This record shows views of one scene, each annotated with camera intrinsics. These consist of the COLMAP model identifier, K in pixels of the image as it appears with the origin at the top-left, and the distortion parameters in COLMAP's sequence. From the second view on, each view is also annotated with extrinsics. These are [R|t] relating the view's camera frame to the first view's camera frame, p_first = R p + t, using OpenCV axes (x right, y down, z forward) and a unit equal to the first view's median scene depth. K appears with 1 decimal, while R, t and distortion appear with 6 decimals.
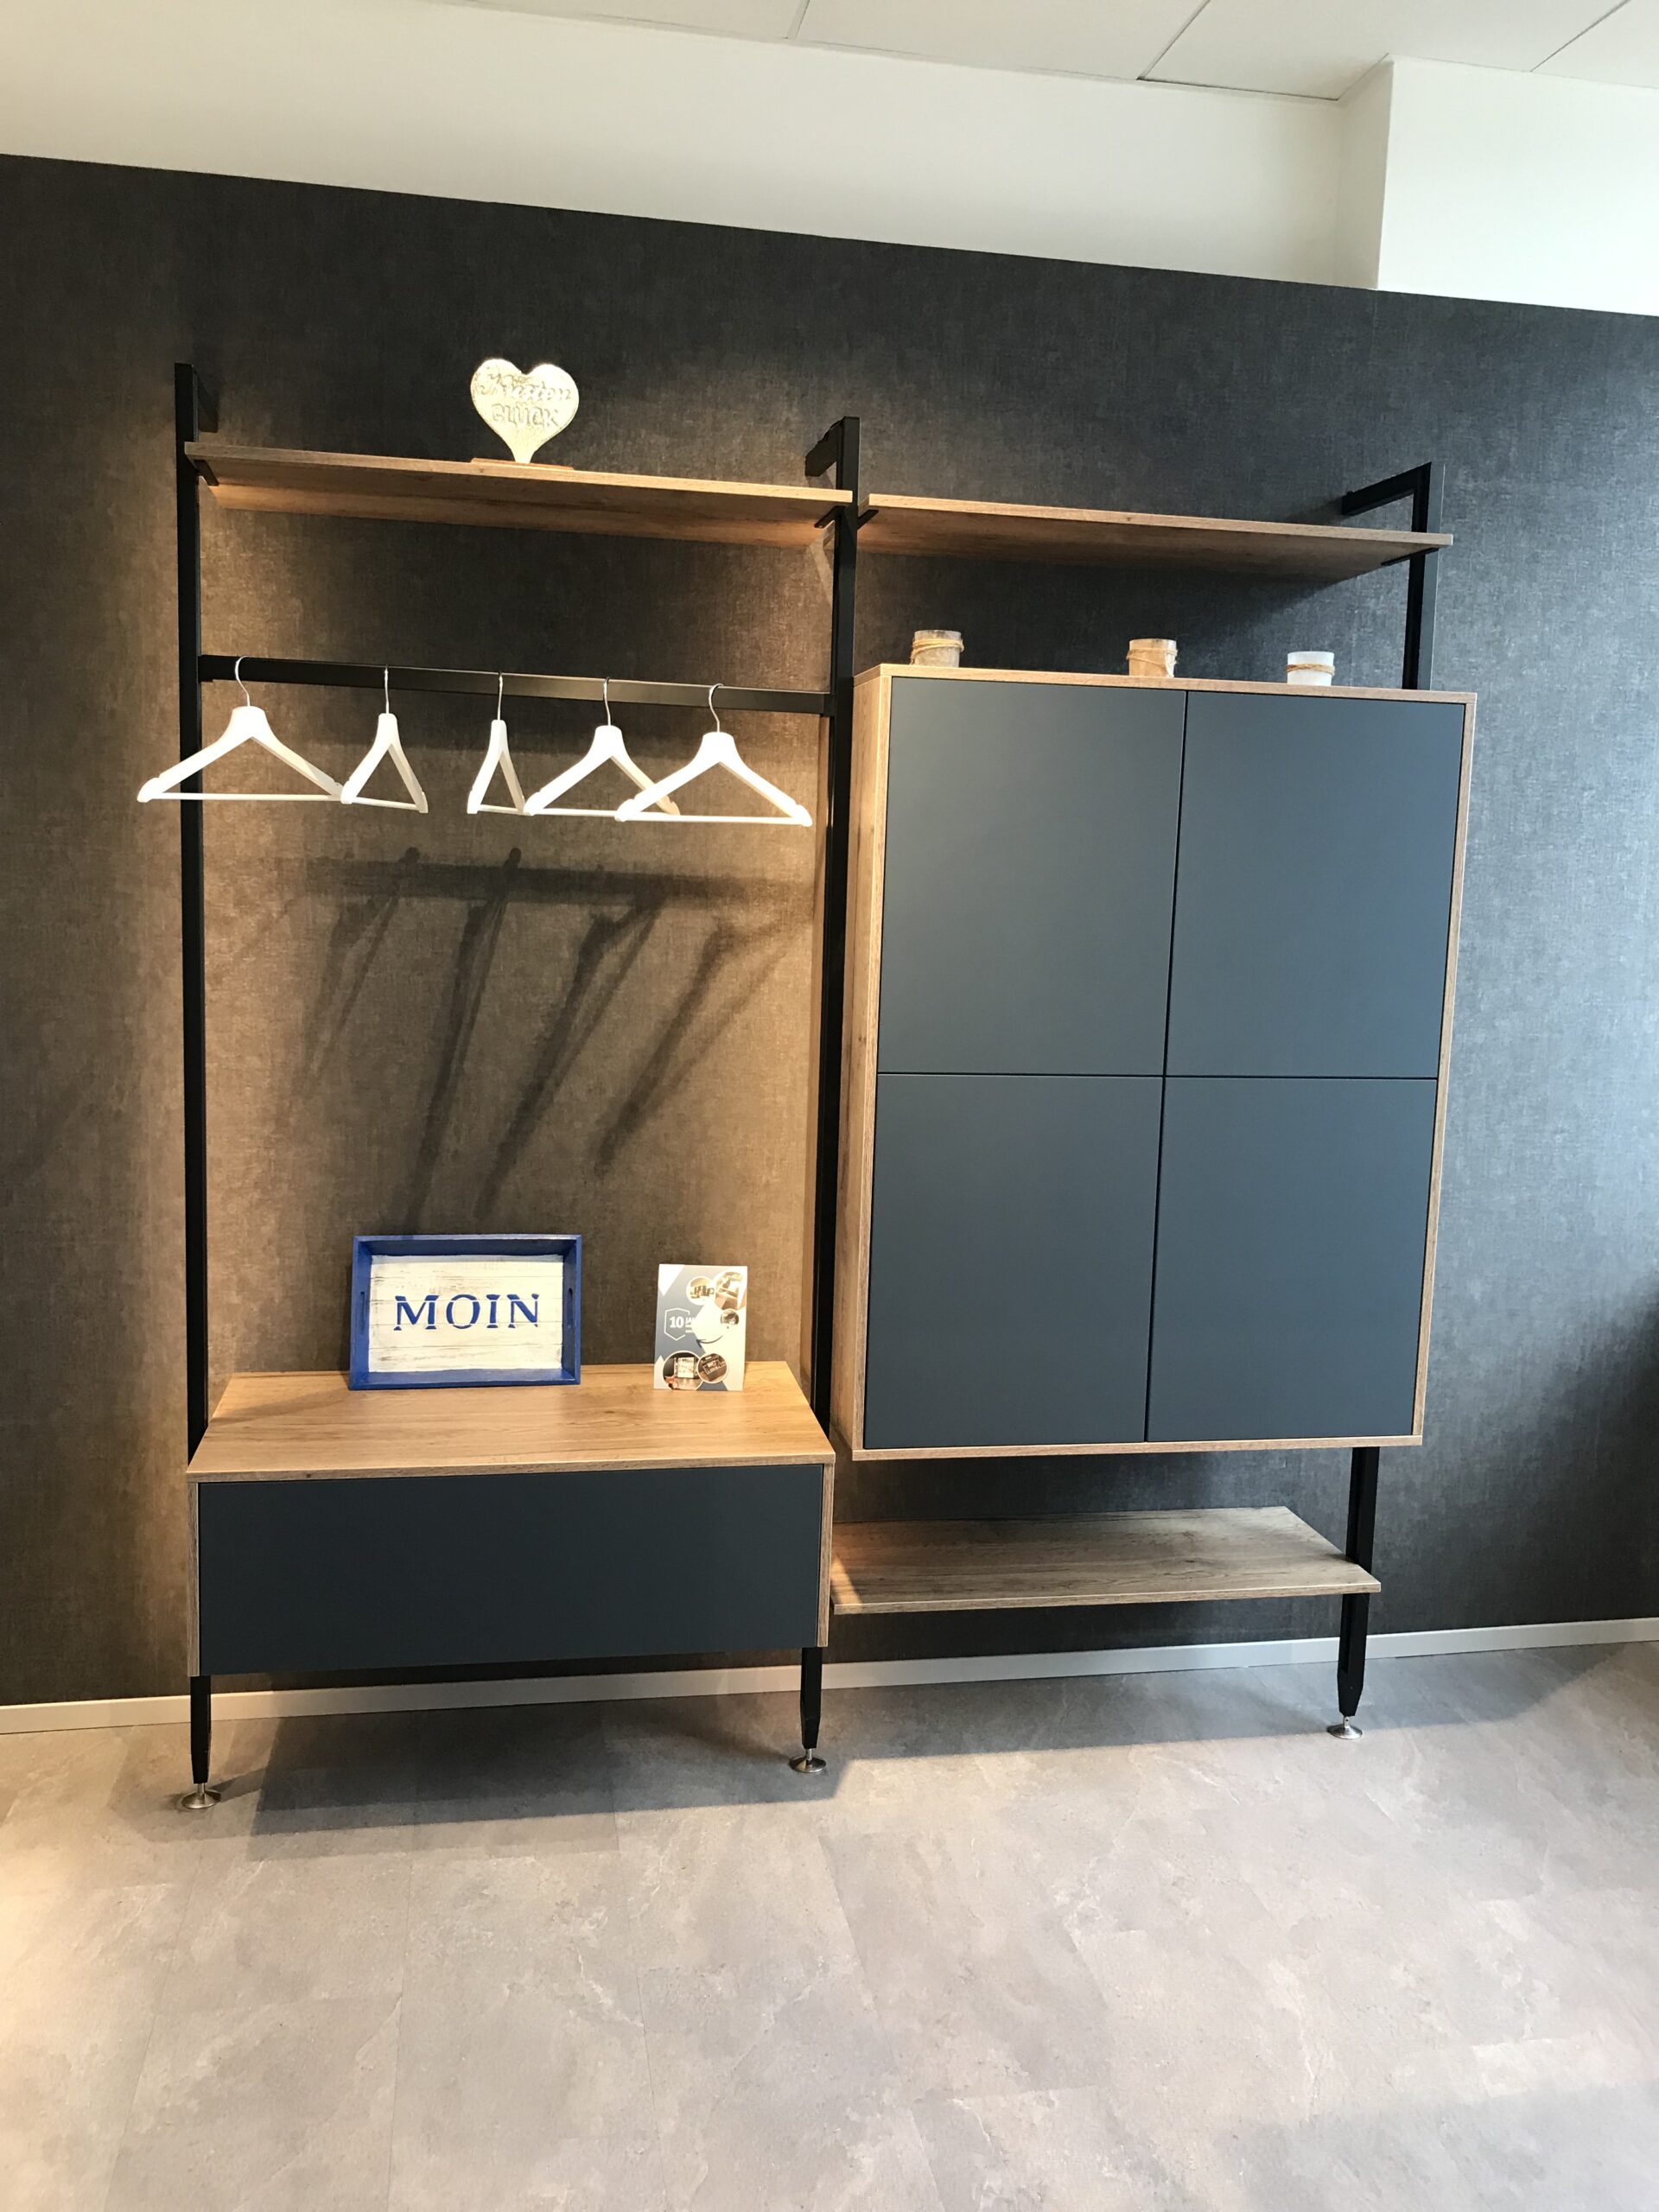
lens RADIAL K [[1826.0, 0, 831.7], [0, 1826.0, 1107.1], [0, 0, 1]] dist [0.041492, -0.024783]
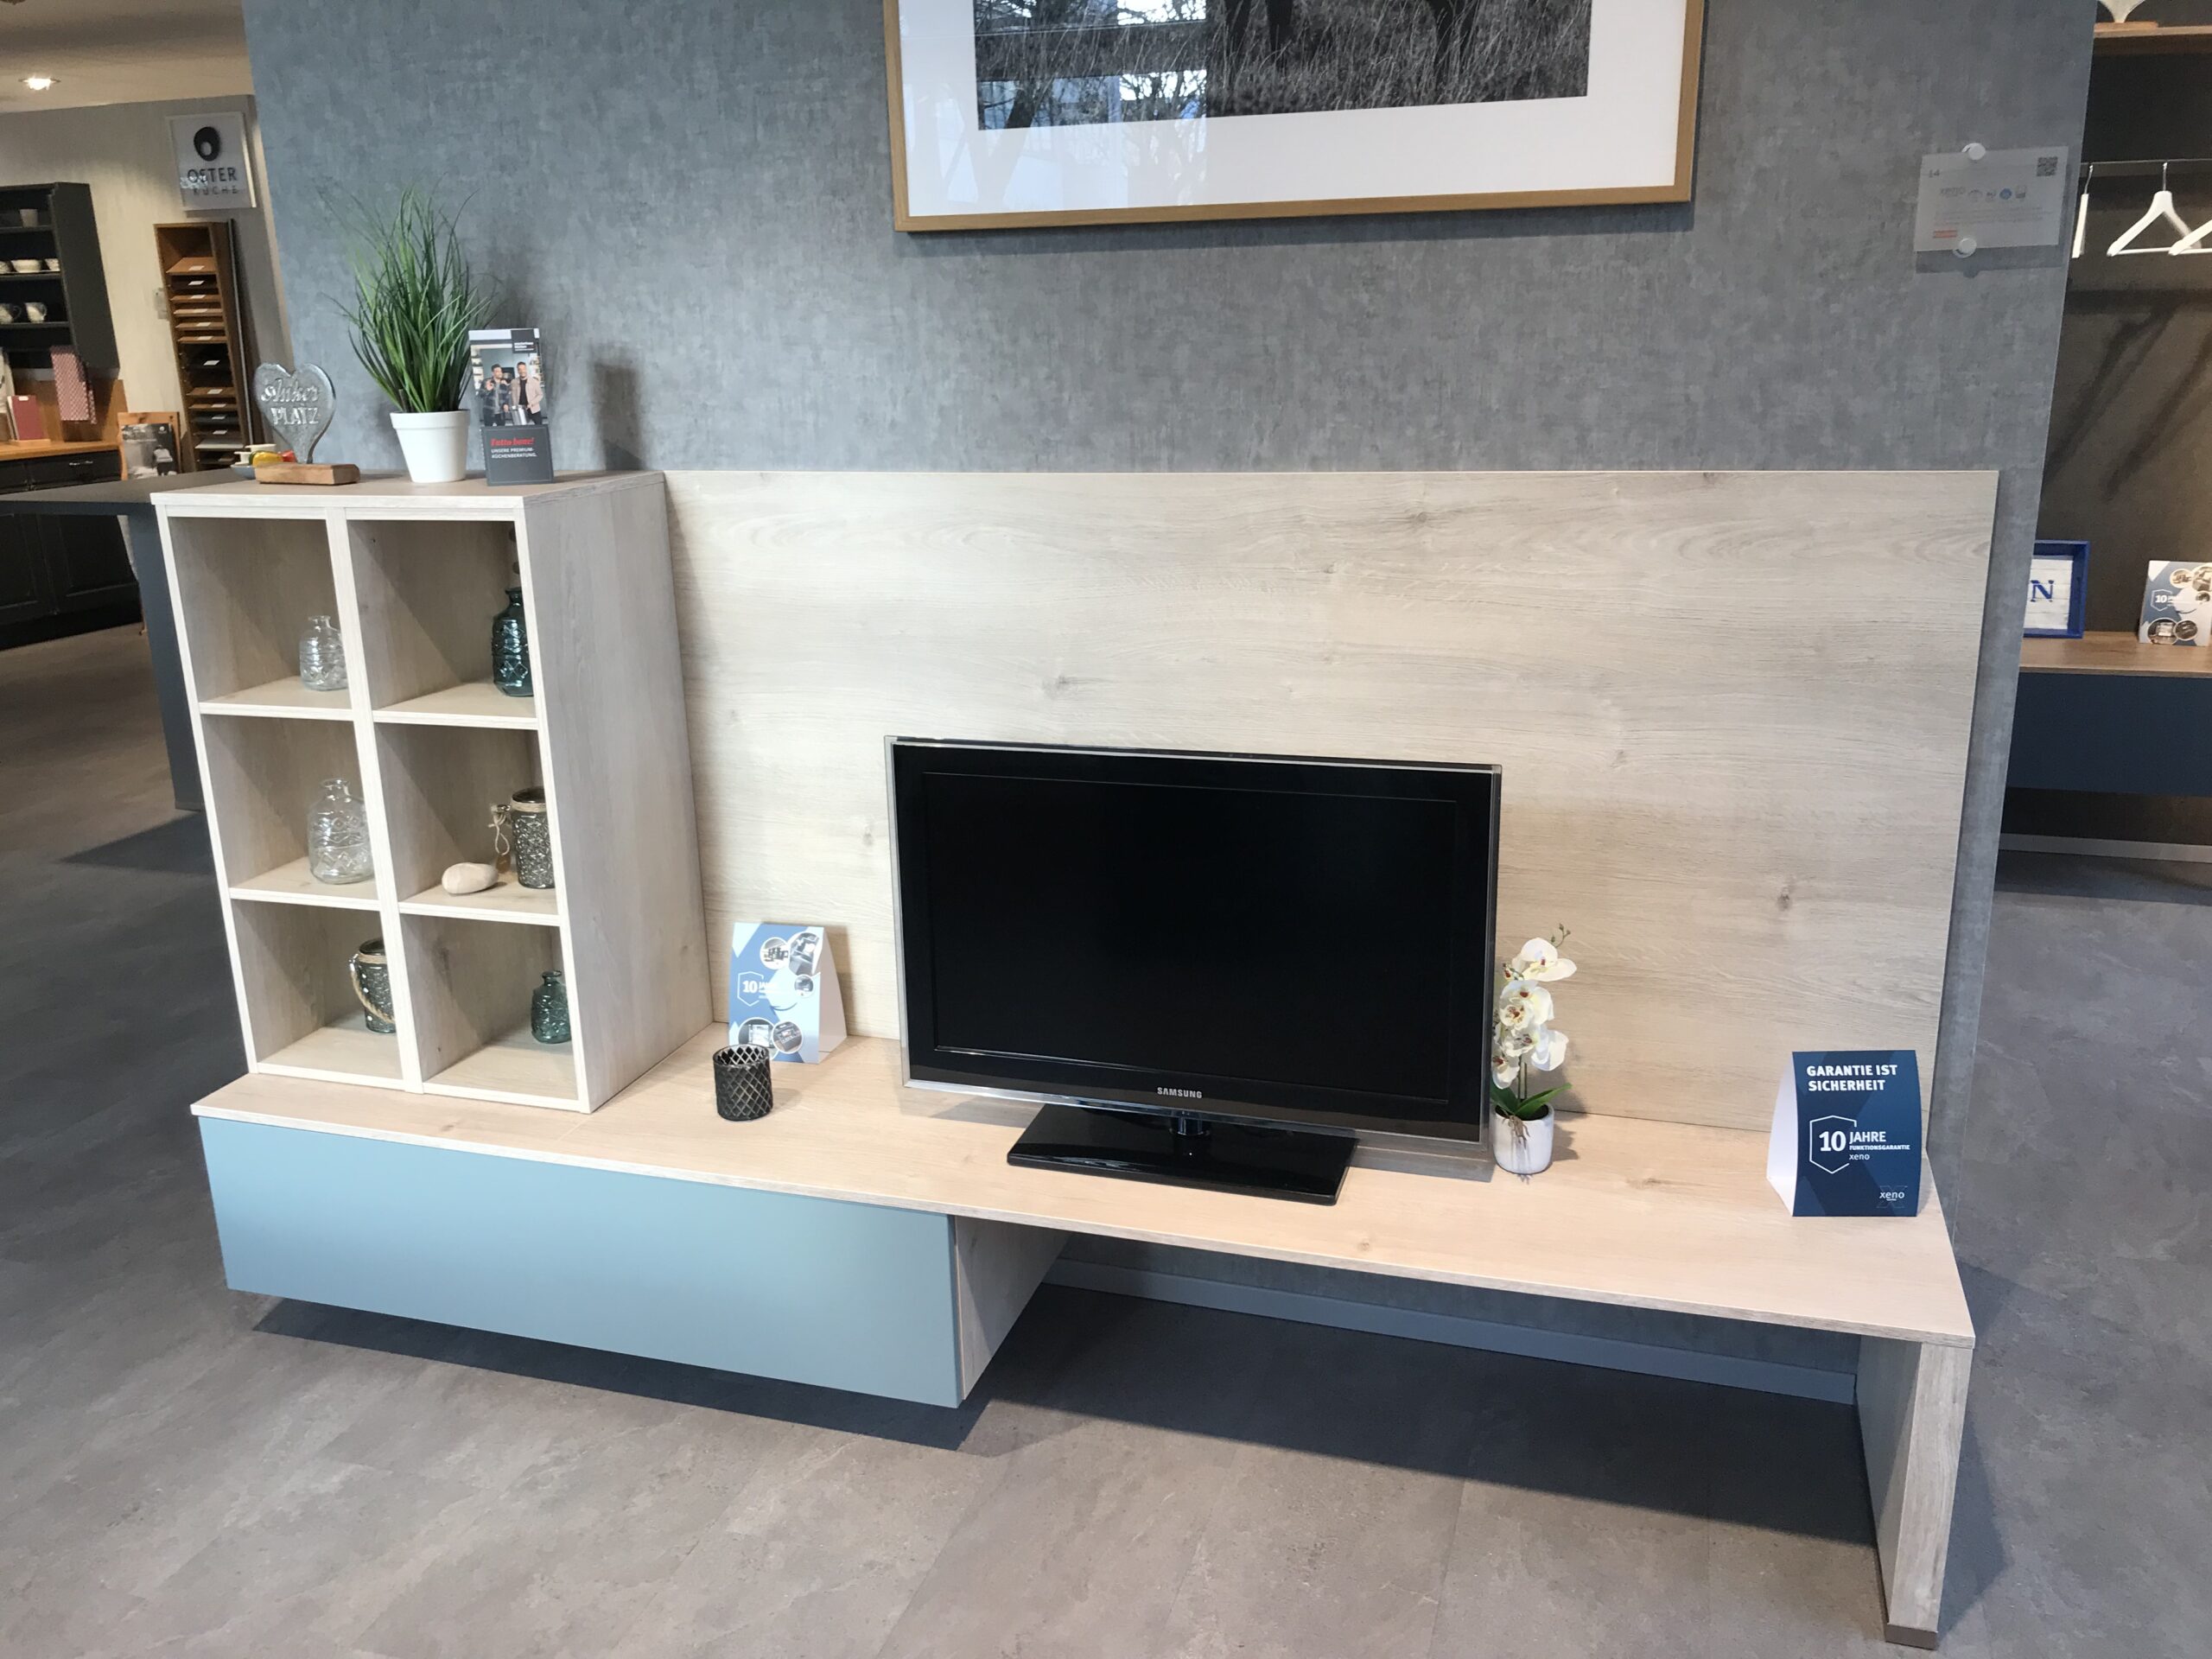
lens RADIAL K [[1826.0, 0, 1091.3], [0, 1826.0, 817.7], [0, 0, 1]] dist [0.041492, -0.024783]
pose [[0.874321, 0.082411, -0.478301, -0.111737], [-0.012868, 0.989068, 0.146895, 0.083653], [0.485178, -0.122278, 0.865823, -0.746758]]
